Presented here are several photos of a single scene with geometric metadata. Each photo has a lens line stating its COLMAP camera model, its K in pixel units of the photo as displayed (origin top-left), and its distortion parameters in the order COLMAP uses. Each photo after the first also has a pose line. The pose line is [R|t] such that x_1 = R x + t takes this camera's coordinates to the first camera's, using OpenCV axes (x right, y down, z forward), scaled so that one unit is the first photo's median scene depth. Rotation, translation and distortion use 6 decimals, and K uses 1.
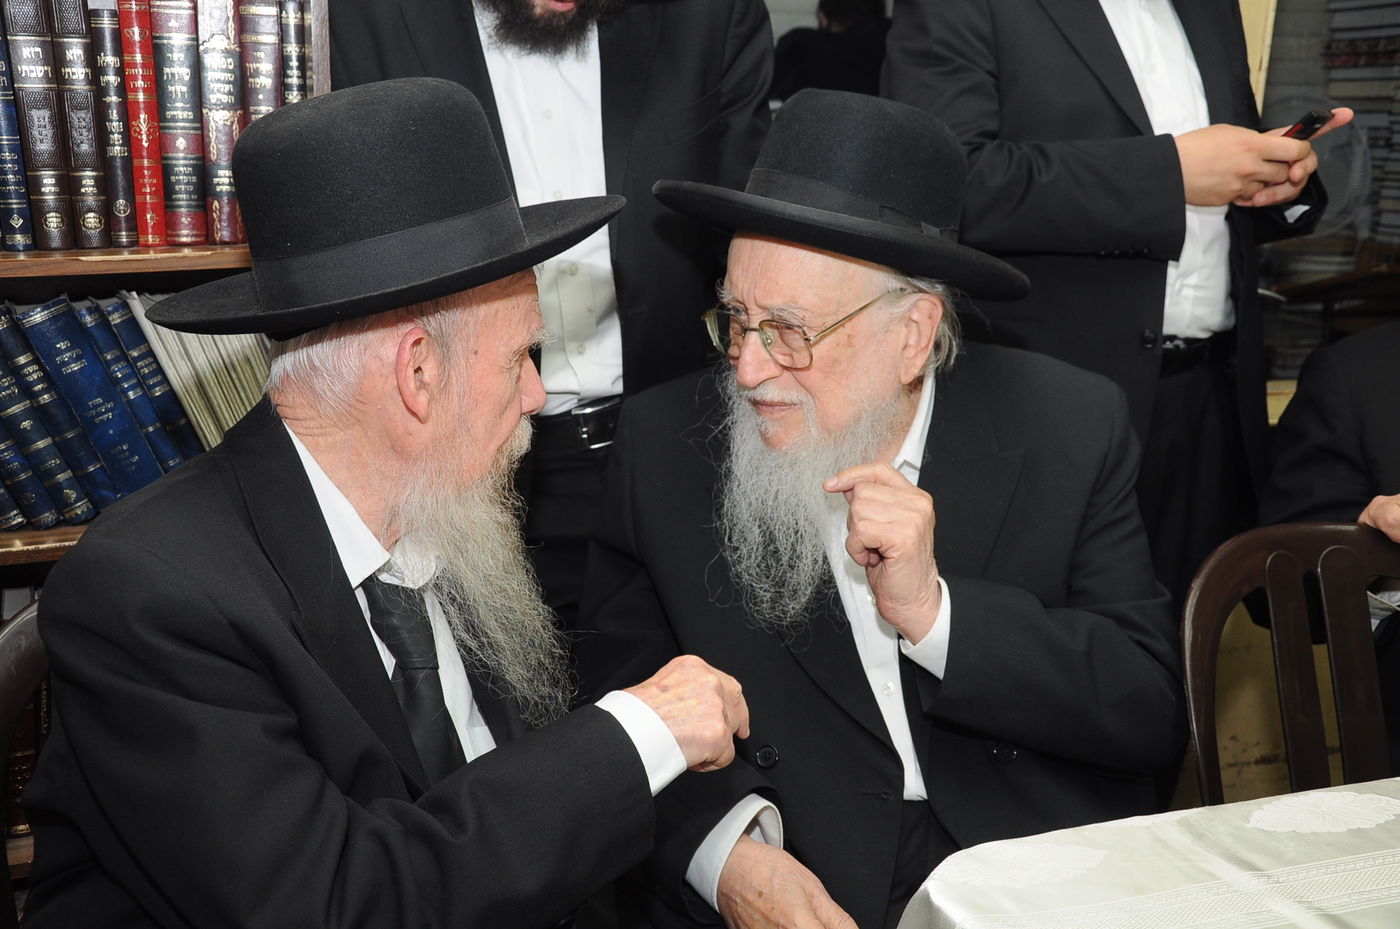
lens RADIAL K [[1565.0, 0, 700.0], [0, 1565.0, 464.5], [0, 0, 1]] dist [0.008902, 0.012399]
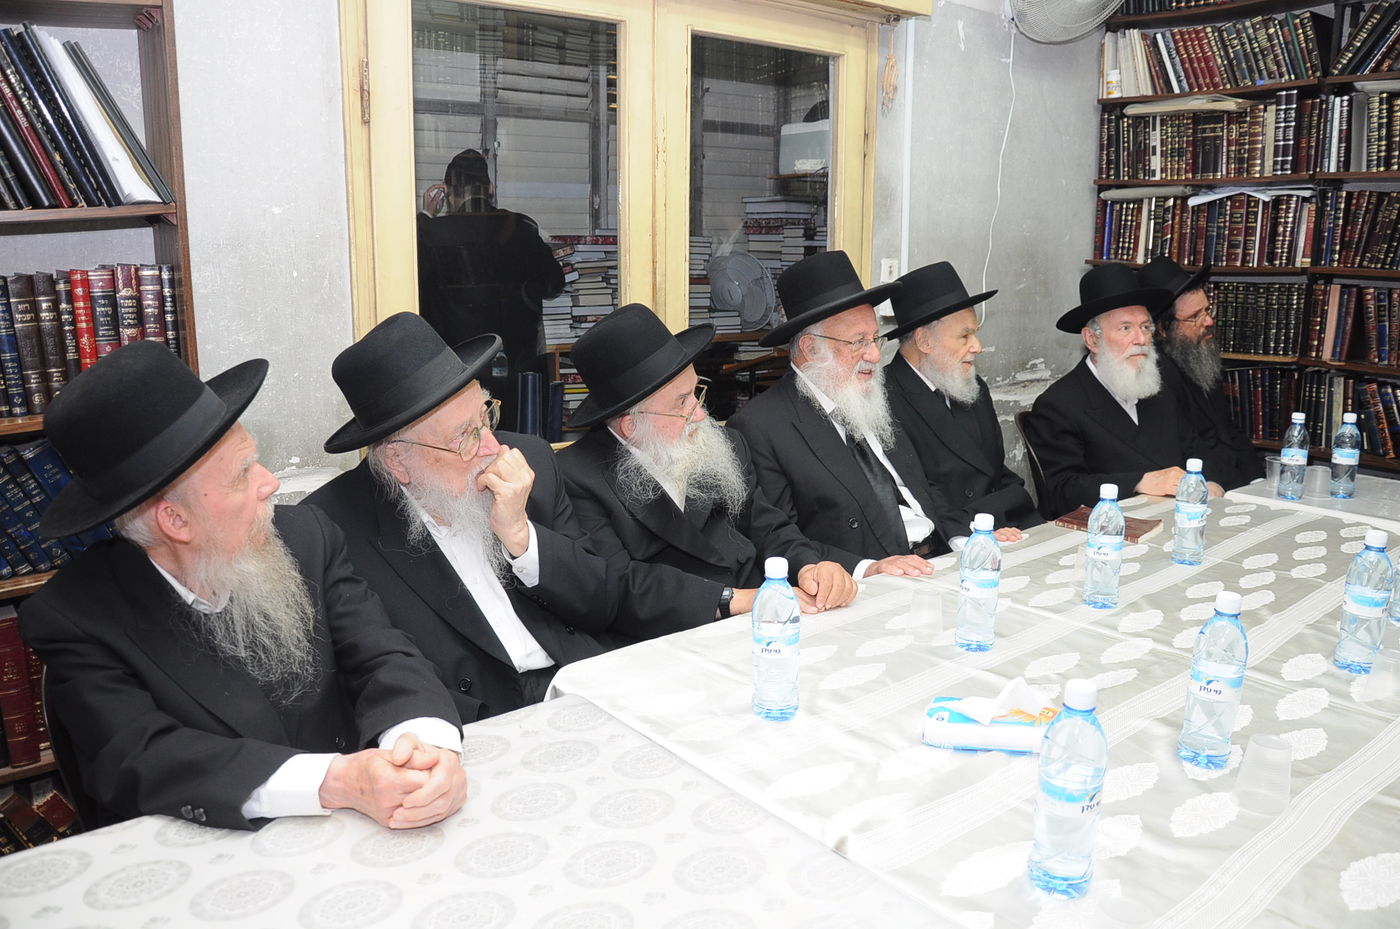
lens RADIAL K [[1085.3, 0, 700.0], [0, 1085.3, 464.5], [0, 0, 1]] dist [-0.146436, 0.106787]
pose [[0.953617, -0.093753, 0.286049, -0.040096], [0.098517, 0.995133, -0.002275, -0.003641], [-0.284444, 0.030350, 0.958212, -0.339157]]
